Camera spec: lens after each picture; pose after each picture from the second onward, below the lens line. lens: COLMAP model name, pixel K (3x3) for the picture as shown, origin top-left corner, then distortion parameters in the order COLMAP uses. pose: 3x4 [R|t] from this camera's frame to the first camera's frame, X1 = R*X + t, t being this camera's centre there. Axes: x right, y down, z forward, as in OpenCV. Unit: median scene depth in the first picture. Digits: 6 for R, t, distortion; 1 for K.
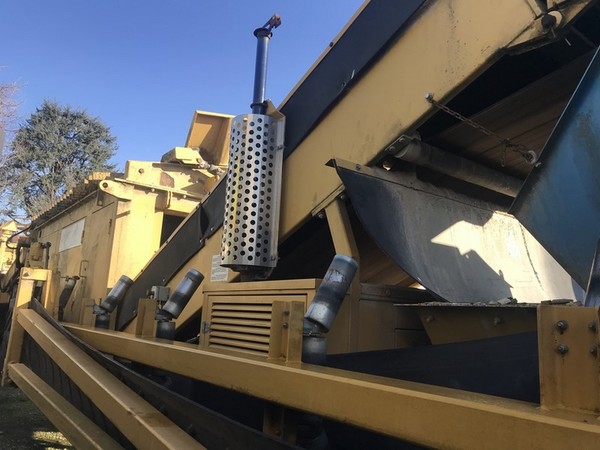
lens RADIAL K [[487.0, 0, 300.0], [0, 487.0, 224.4], [0, 0, 1]] dist [-0.001747, -0.001075]
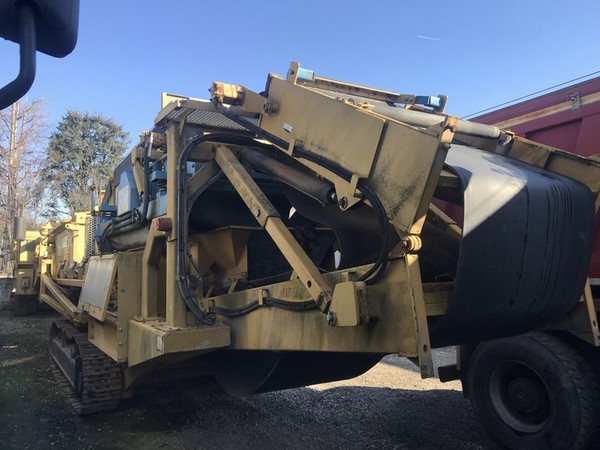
lens RADIAL K [[487.0, 0, 299.8], [0, 487.0, 224.6], [0, 0, 1]] dist [-0.001747, -0.001075]
pose [[0.992609, -0.081553, -0.089869, 0.147944], [0.089849, 0.991650, 0.092508, -0.030052], [0.081574, -0.099899, 0.991648, -0.204763]]
